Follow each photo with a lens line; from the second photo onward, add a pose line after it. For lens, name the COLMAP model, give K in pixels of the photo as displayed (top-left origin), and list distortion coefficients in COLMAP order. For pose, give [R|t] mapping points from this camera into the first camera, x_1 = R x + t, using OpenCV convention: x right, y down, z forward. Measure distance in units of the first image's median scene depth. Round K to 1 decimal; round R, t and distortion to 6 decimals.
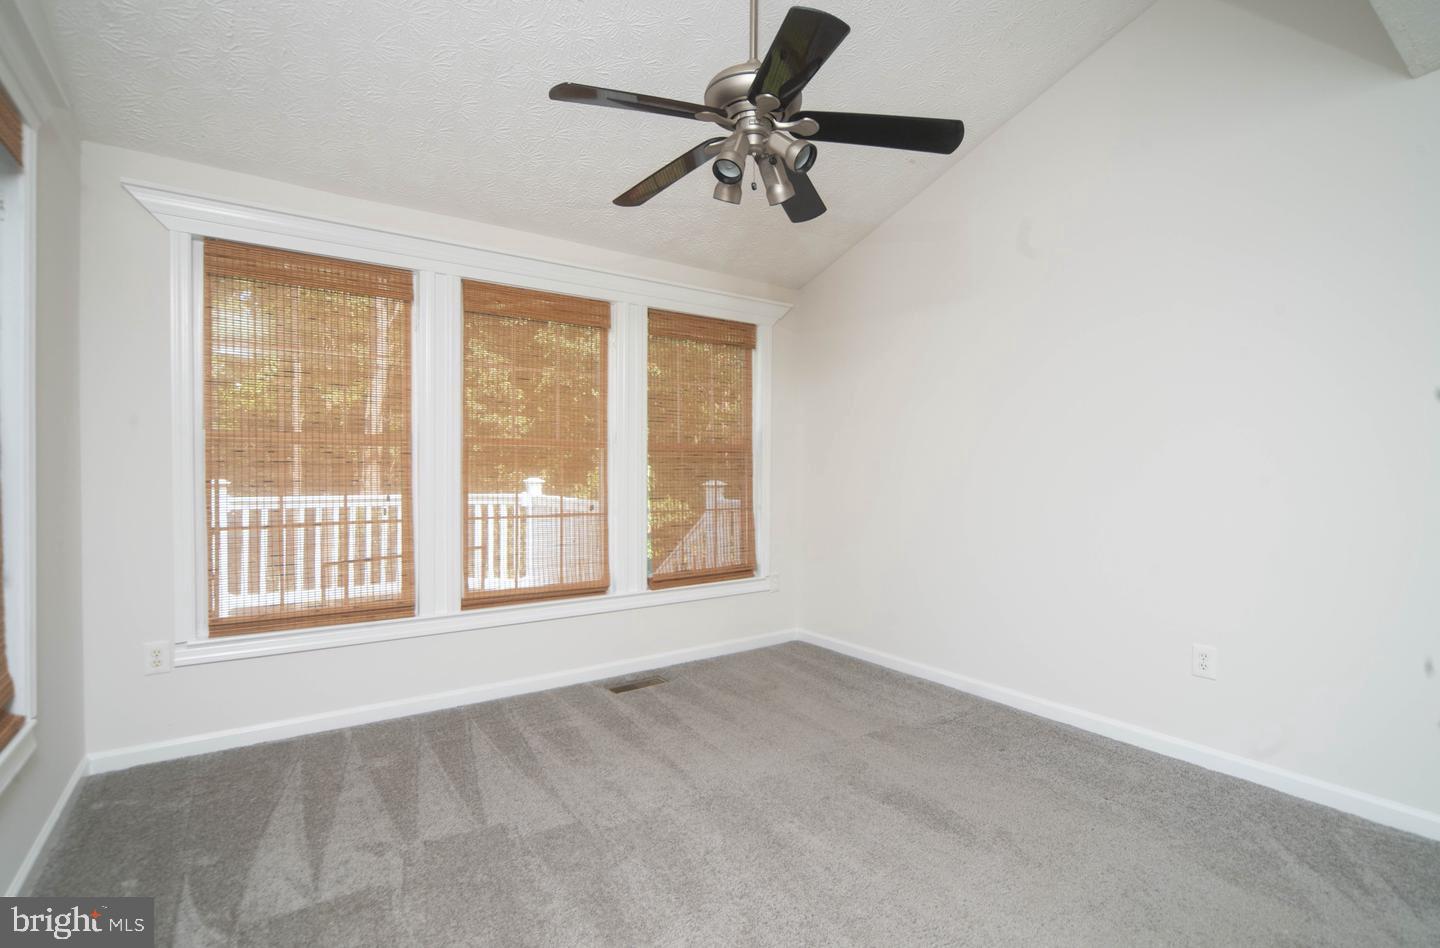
lens RADIAL K [[689.1, 0, 699.8], [0, 689.1, 485.4], [0, 0, 1]] dist [-0.000202, -0.000147]
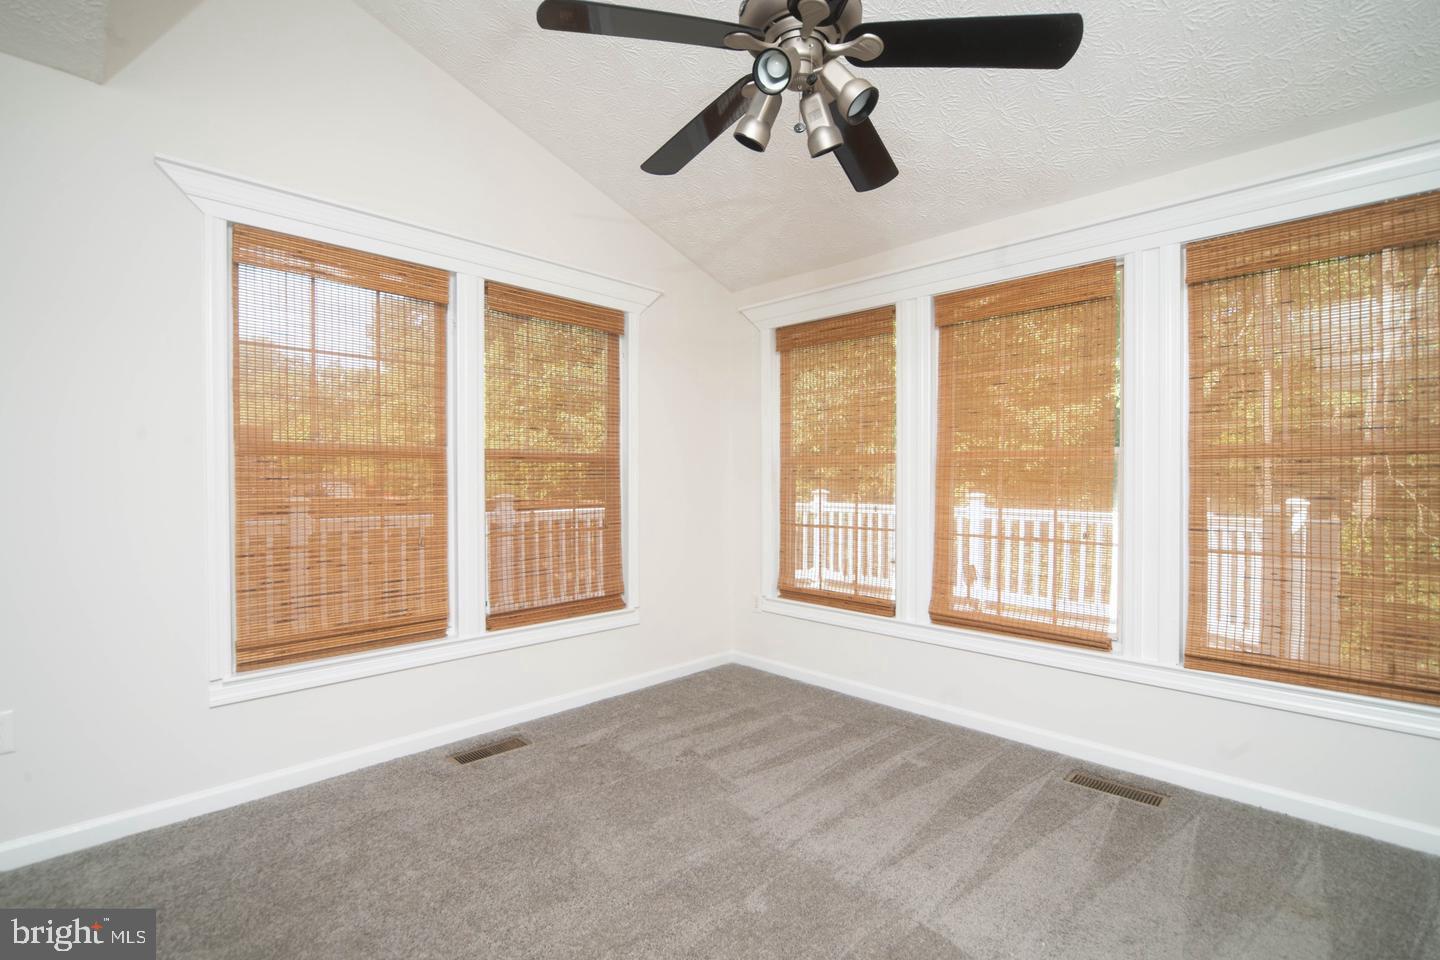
lens RADIAL K [[646.1, 0, 722.0], [0, 646.1, 487.9], [0, 0, 1]] dist [-0.000256, -0.000001]
pose [[0.192253, 0.008205, -0.981311, 0.561811], [-0.031519, 0.999501, 0.002182, -0.009389], [0.980839, 0.030511, 0.192415, 0.545497]]
